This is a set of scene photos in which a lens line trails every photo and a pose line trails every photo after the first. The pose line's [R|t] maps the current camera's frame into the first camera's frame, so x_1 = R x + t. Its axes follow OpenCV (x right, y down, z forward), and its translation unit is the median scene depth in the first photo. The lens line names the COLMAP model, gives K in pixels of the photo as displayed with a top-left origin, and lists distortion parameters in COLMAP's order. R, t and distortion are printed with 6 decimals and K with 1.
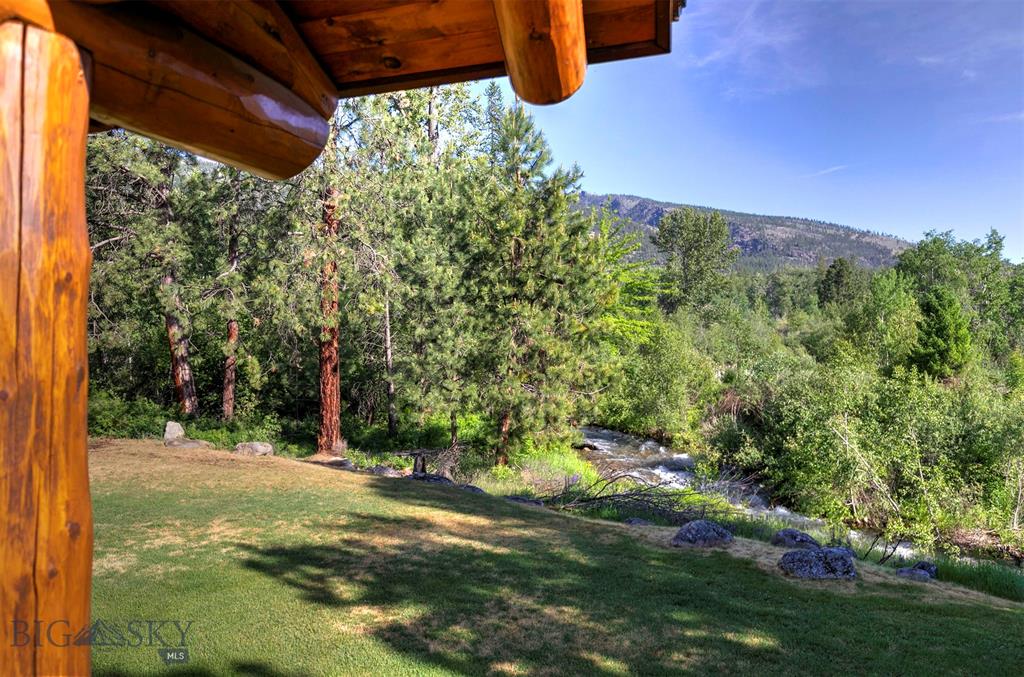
lens RADIAL K [[768.6, 0, 514.2], [0, 768.6, 343.3], [0, 0, 1]] dist [0.001797, -0.010098]
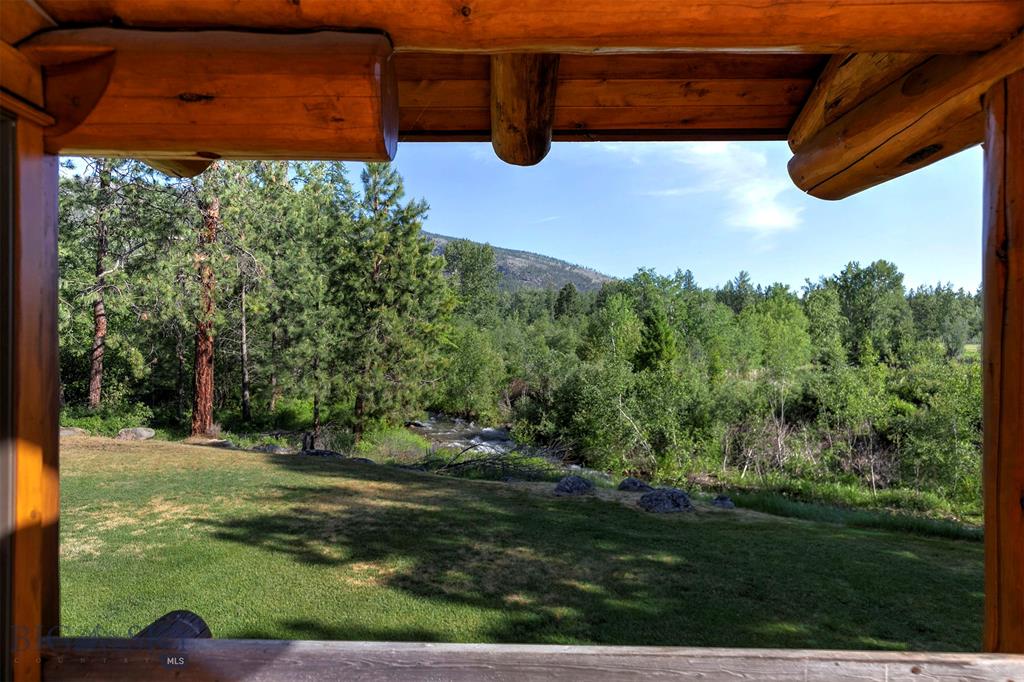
lens RADIAL K [[604.5, 0, 508.4], [0, 604.5, 338.4], [0, 0, 1]] dist [0.002259, -0.001758]
pose [[0.949230, 0.016861, 0.314132, -0.099958], [-0.014437, 0.999845, -0.010042, 0.003080], [-0.314253, 0.004997, 0.949326, 0.021548]]
